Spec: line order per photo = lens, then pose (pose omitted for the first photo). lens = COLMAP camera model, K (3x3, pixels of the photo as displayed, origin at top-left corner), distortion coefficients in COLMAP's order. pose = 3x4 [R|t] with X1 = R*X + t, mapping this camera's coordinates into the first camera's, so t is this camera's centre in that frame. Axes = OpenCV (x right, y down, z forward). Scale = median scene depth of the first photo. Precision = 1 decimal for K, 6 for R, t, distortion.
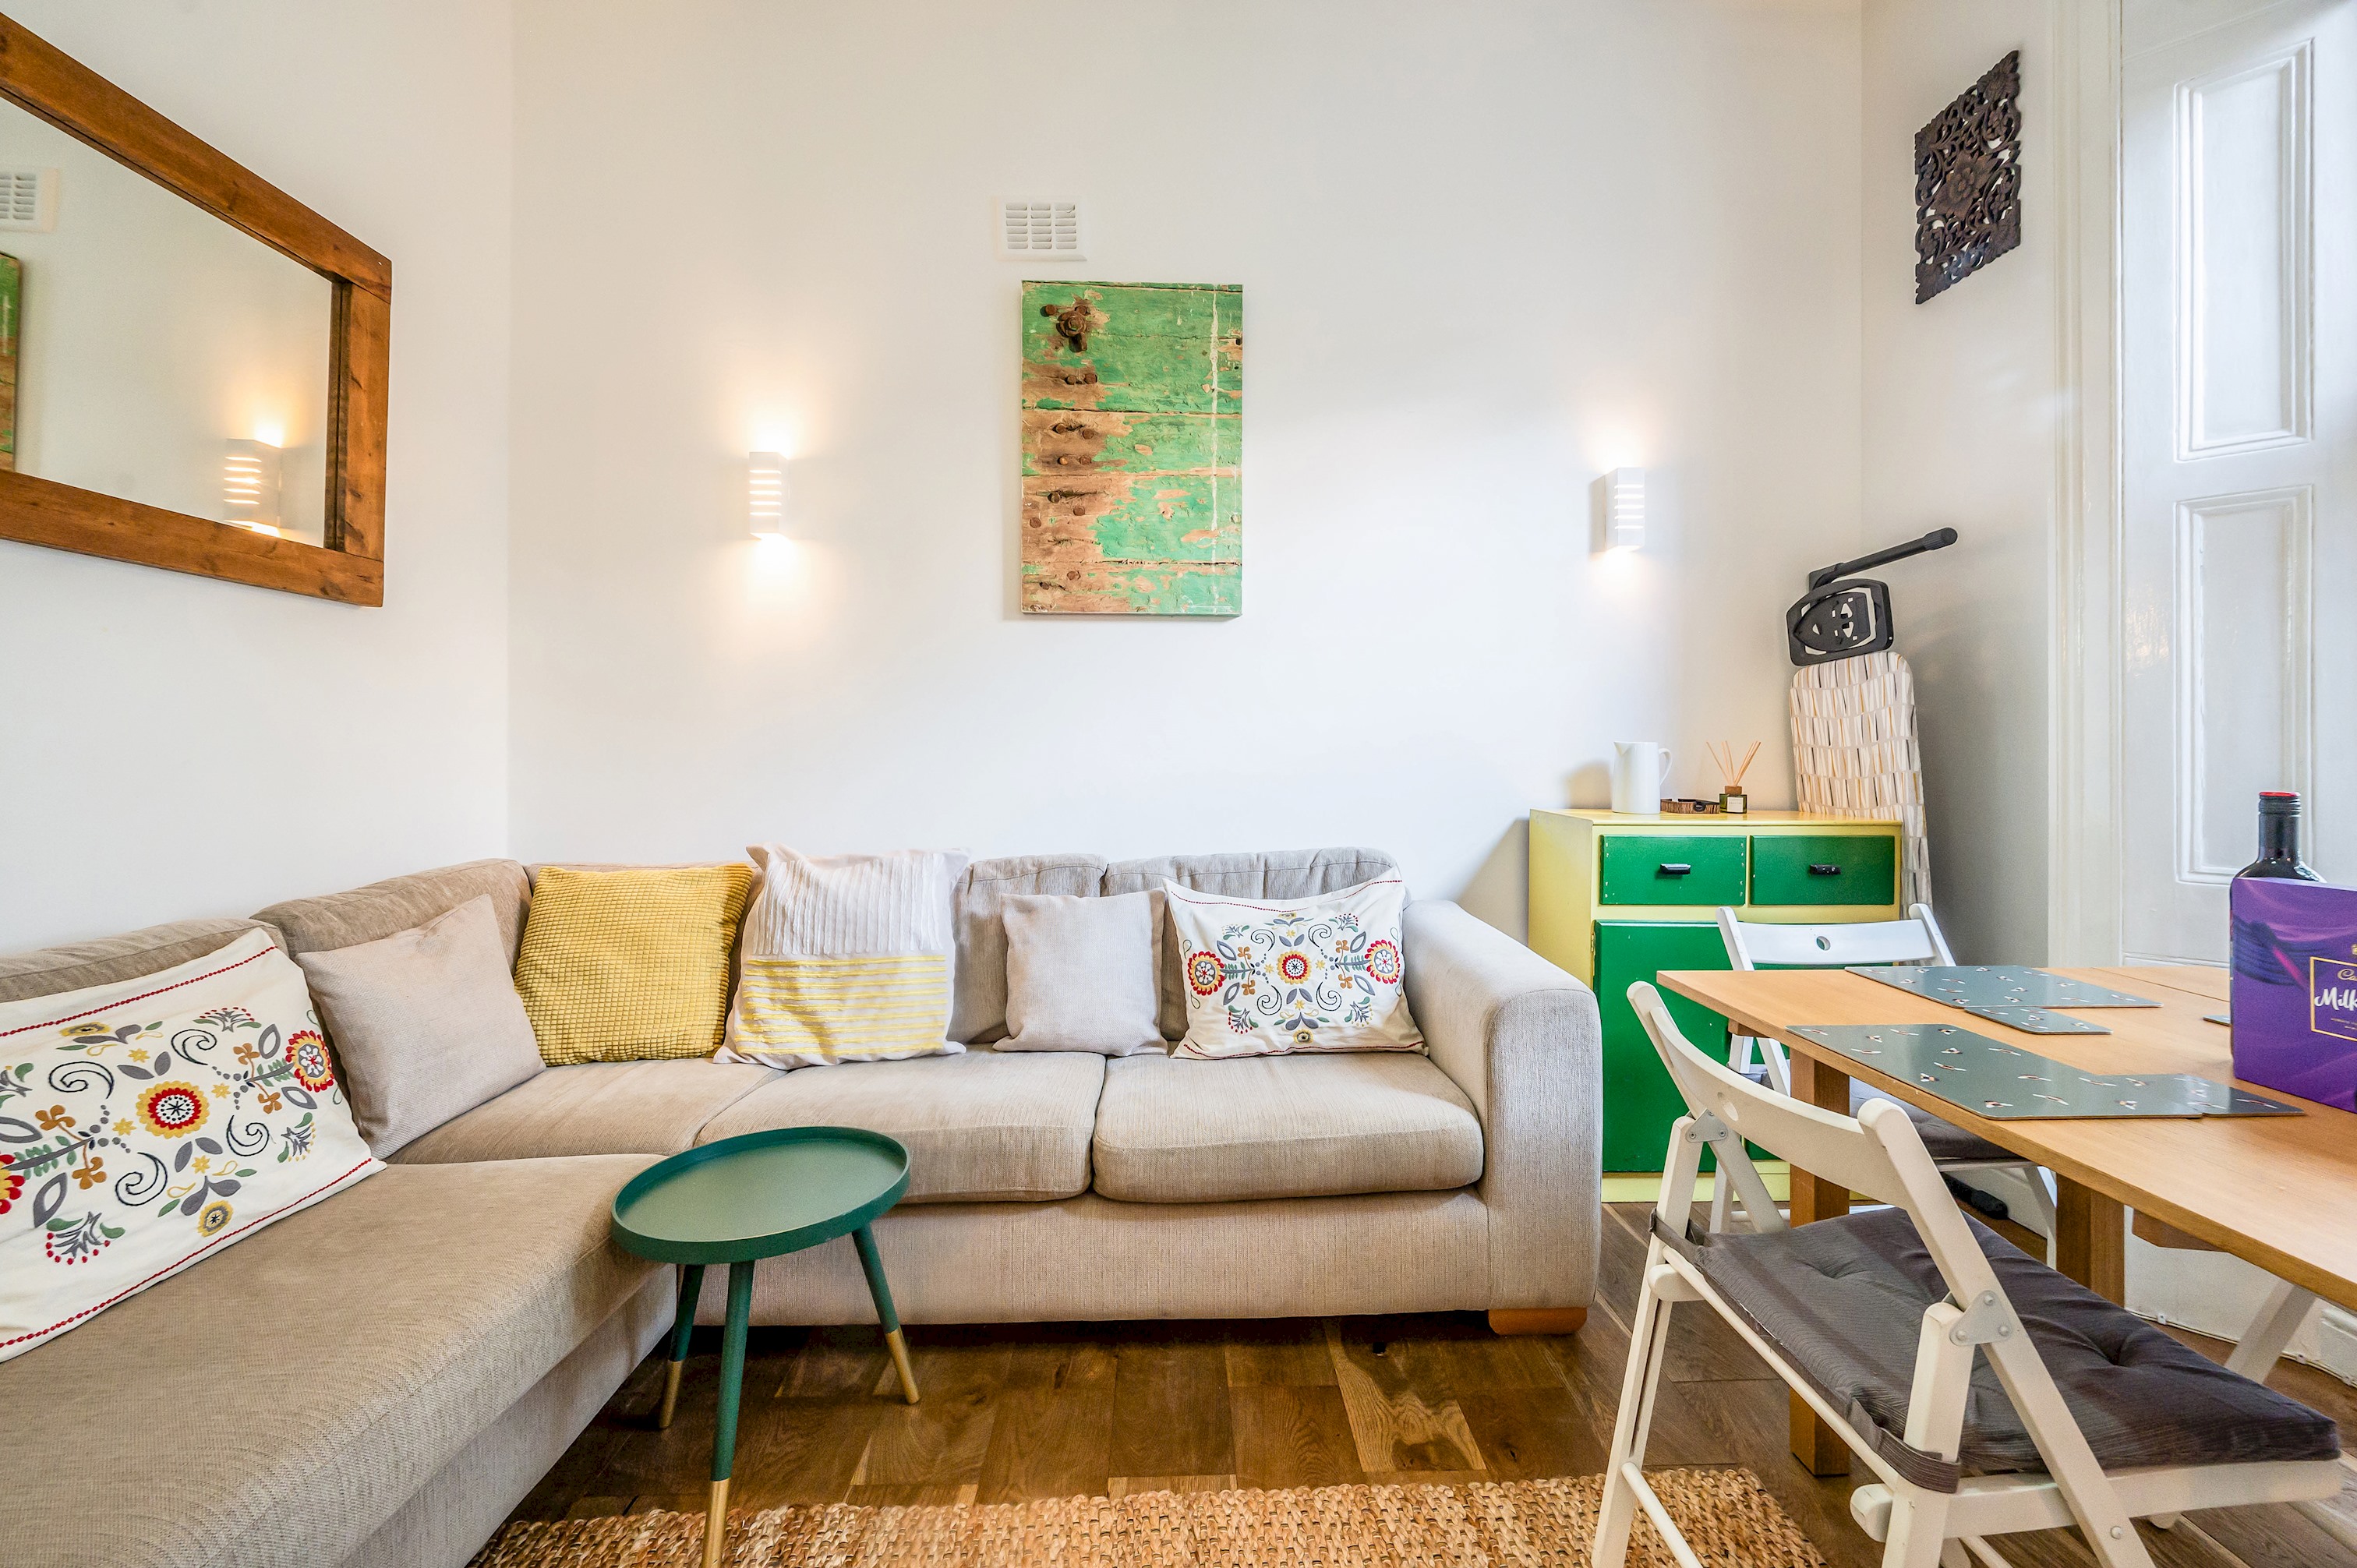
lens RADIAL K [[944.5, 0, 1202.9], [0, 944.5, 732.3], [0, 0, 1]] dist [0.004646, -0.000839]
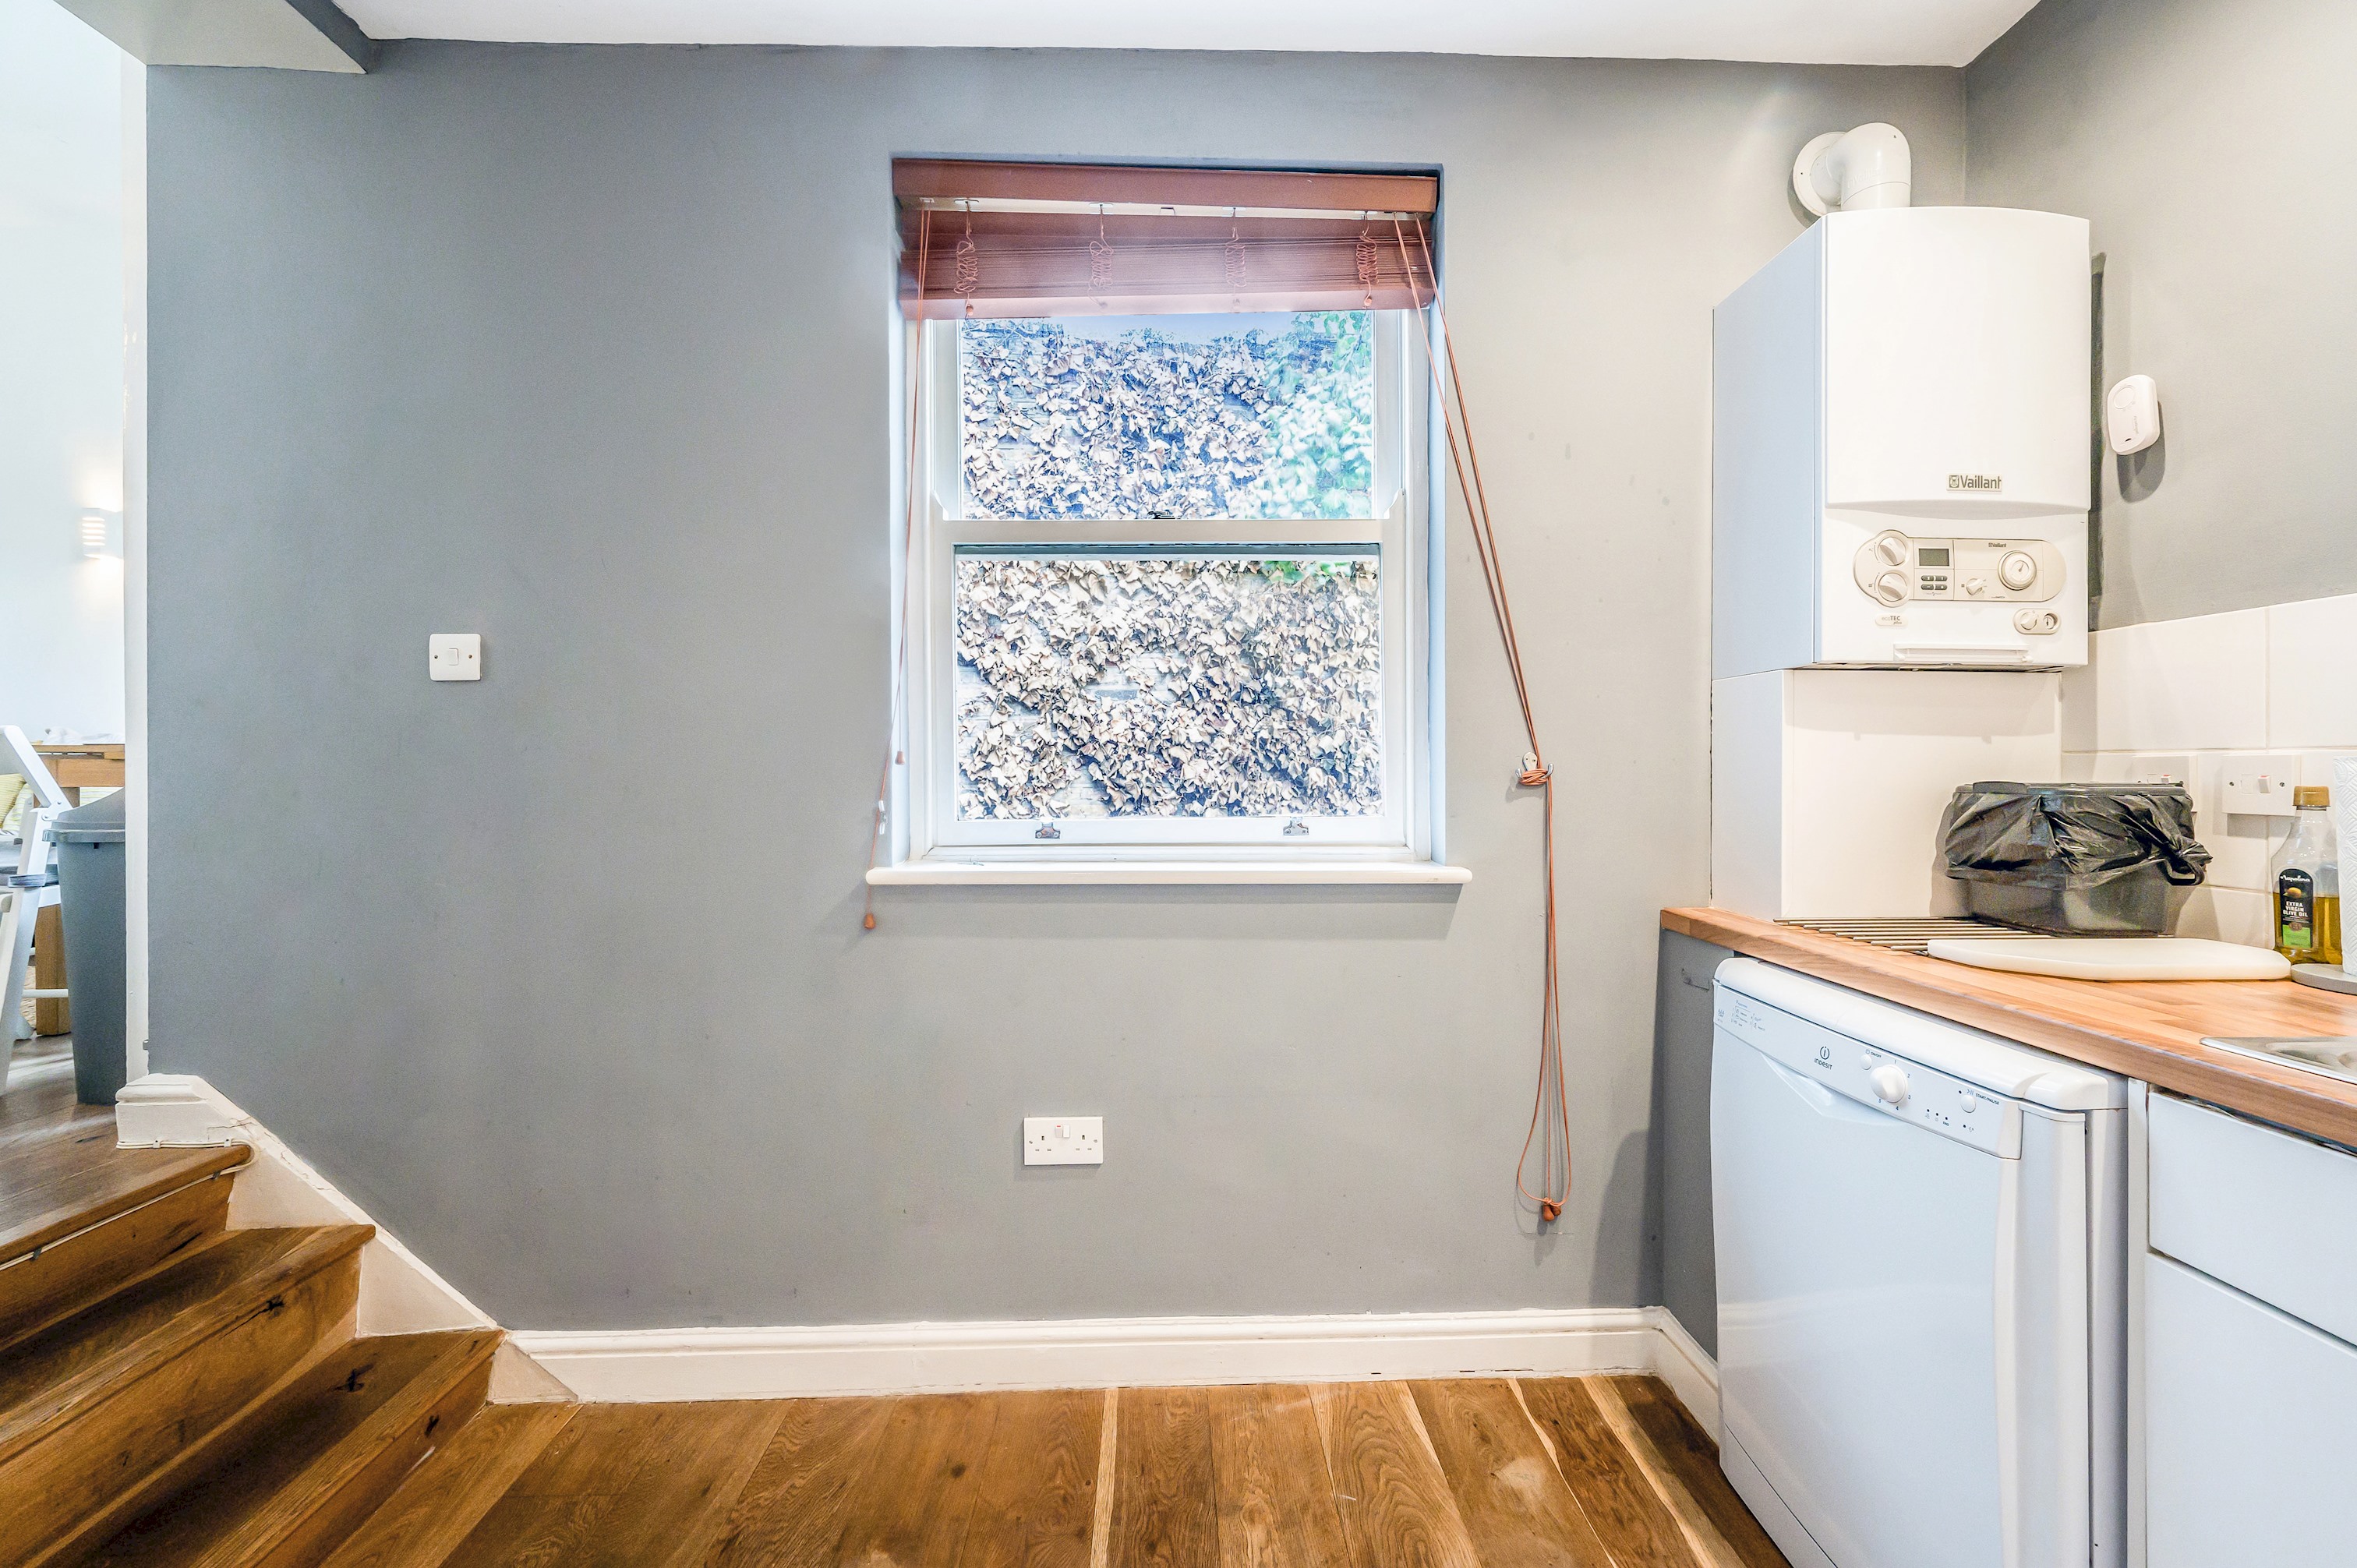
lens RADIAL K [[944.5, 0, 1189.8], [0, 944.5, 769.9], [0, 0, 1]] dist [0.004646, -0.000839]
pose [[0.999943, 0.001663, -0.010503, 1.718676], [-0.001440, 0.999774, 0.021220, 0.159731], [0.010536, -0.021204, 0.999720, -0.800307]]
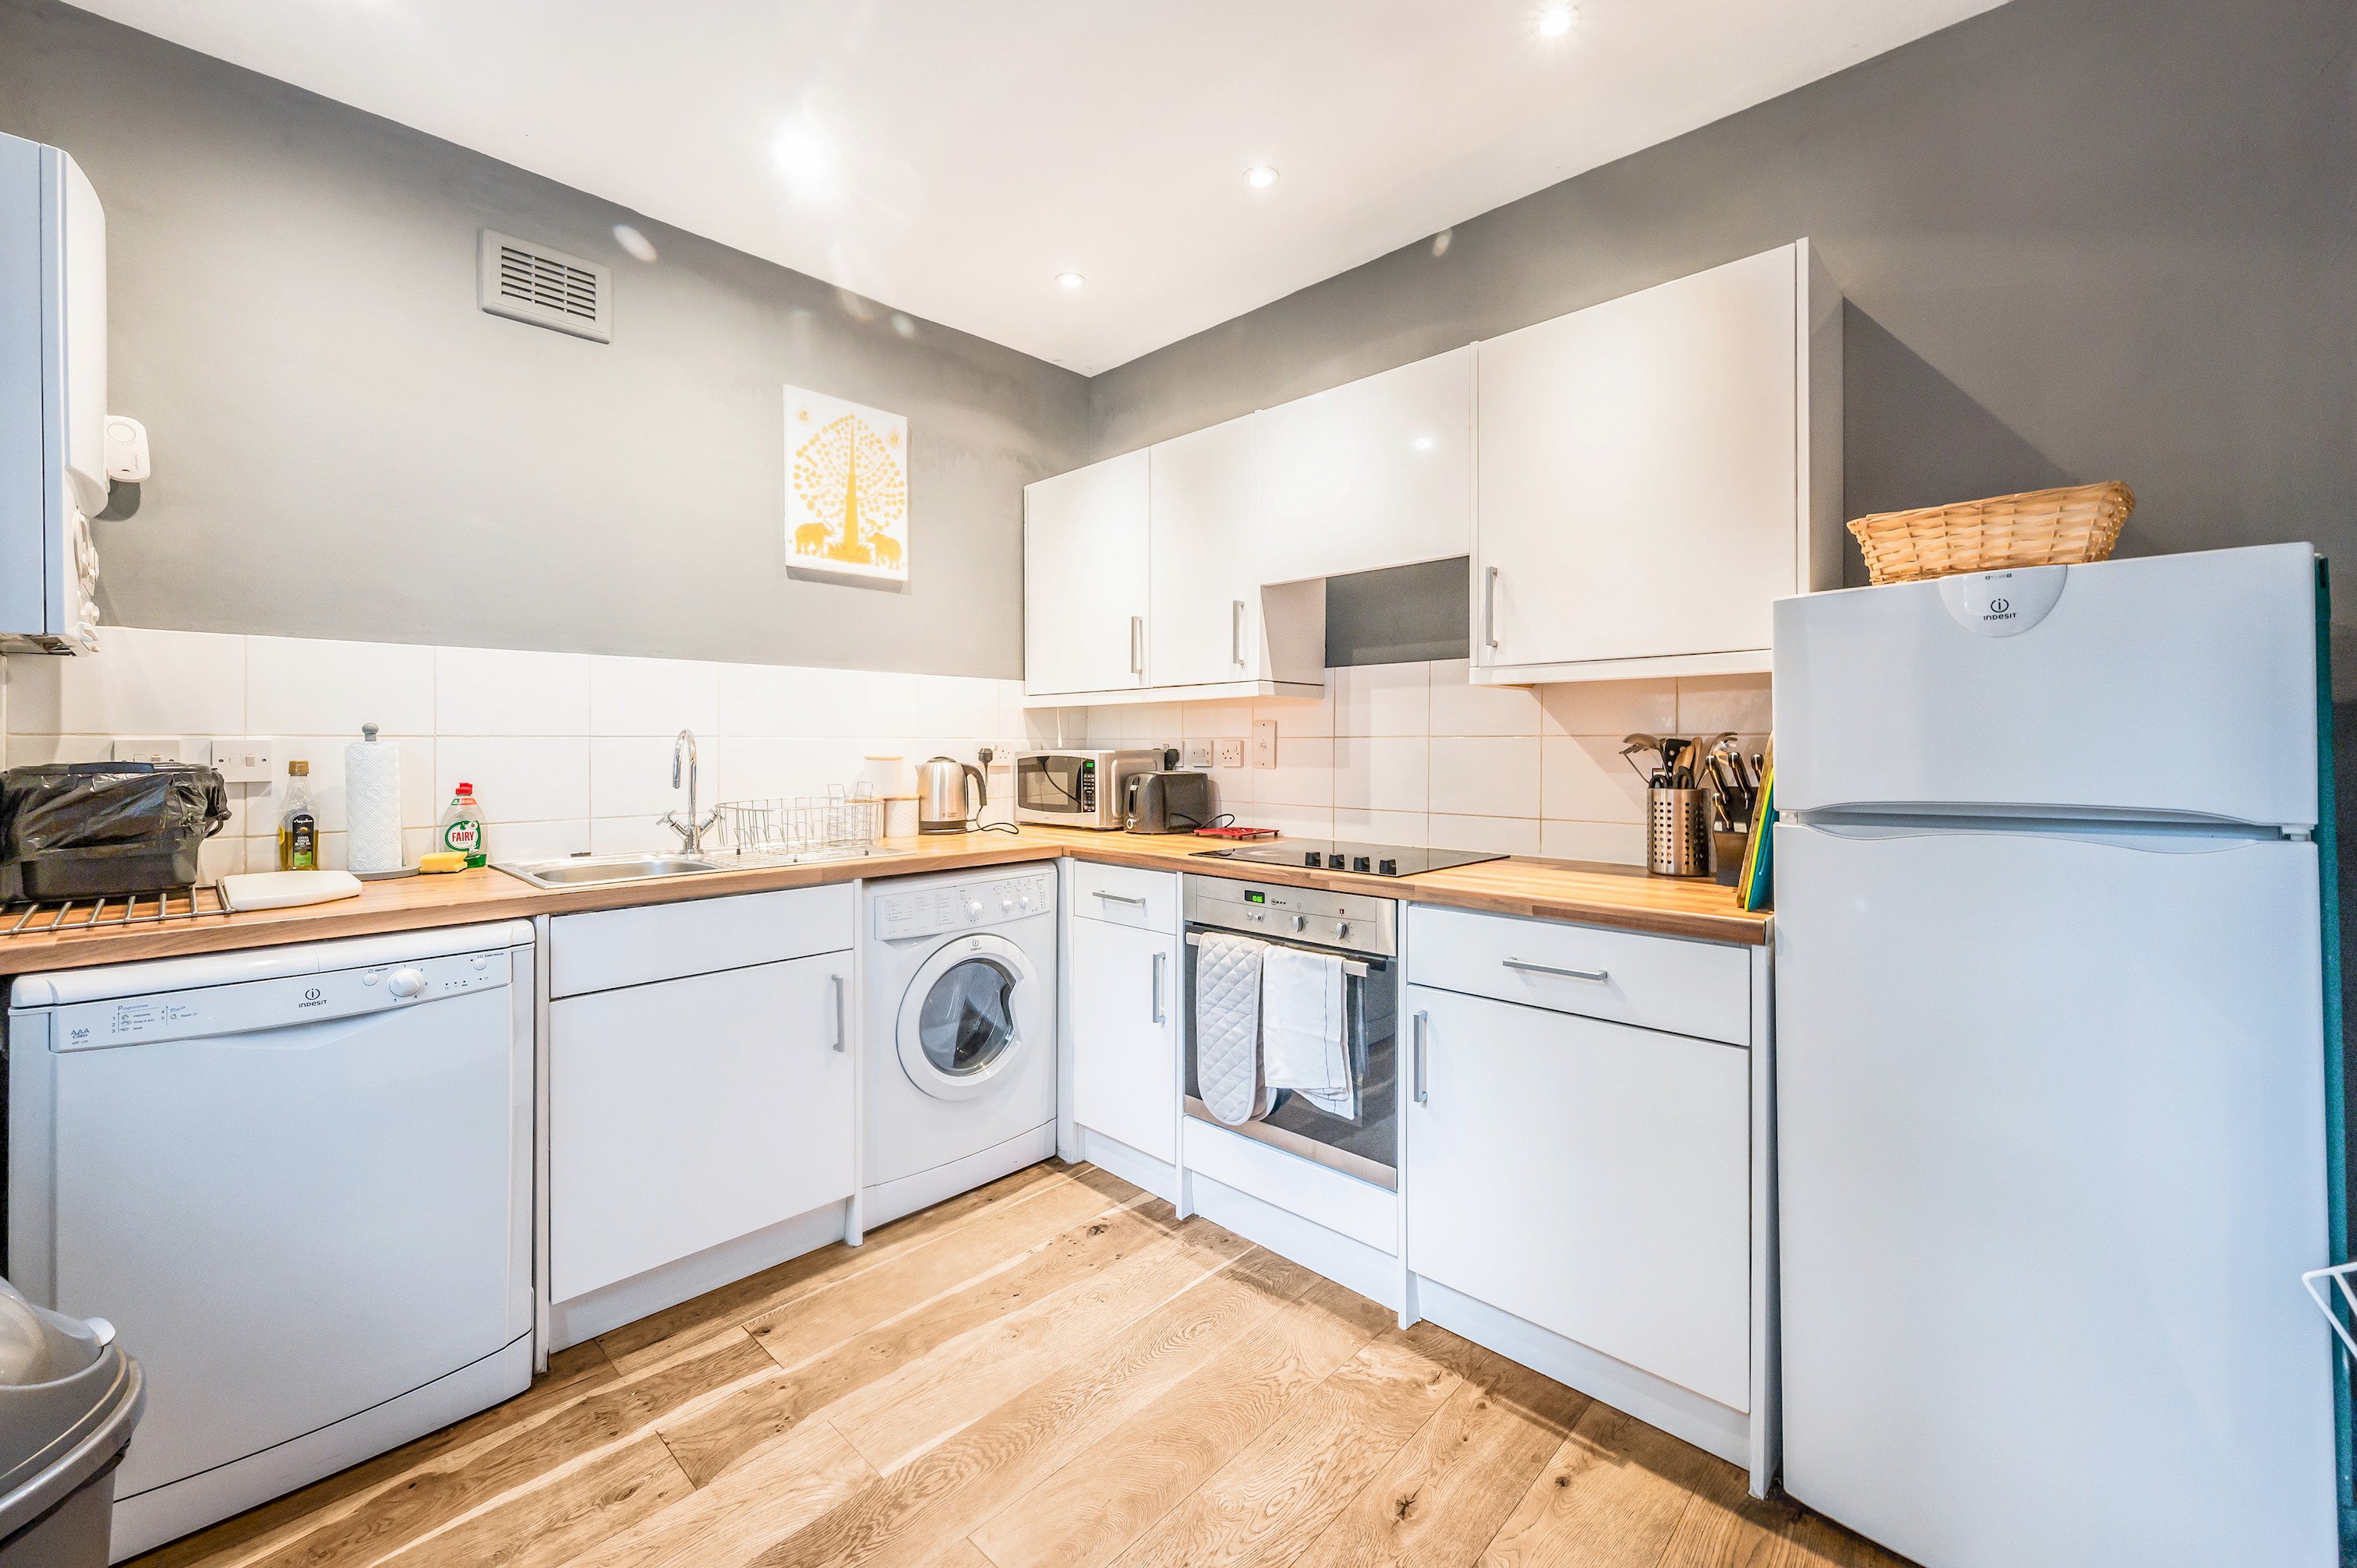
lens RADIAL K [[944.5, 0, 1178.1], [0, 944.5, 738.9], [0, 0, 1]] dist [0.004646, -0.000839]
pose [[-0.705685, 0.005987, 0.708500, 1.197511], [-0.006925, 0.999858, -0.015347, 0.168624], [-0.708491, -0.015736, -0.705544, -0.187393]]
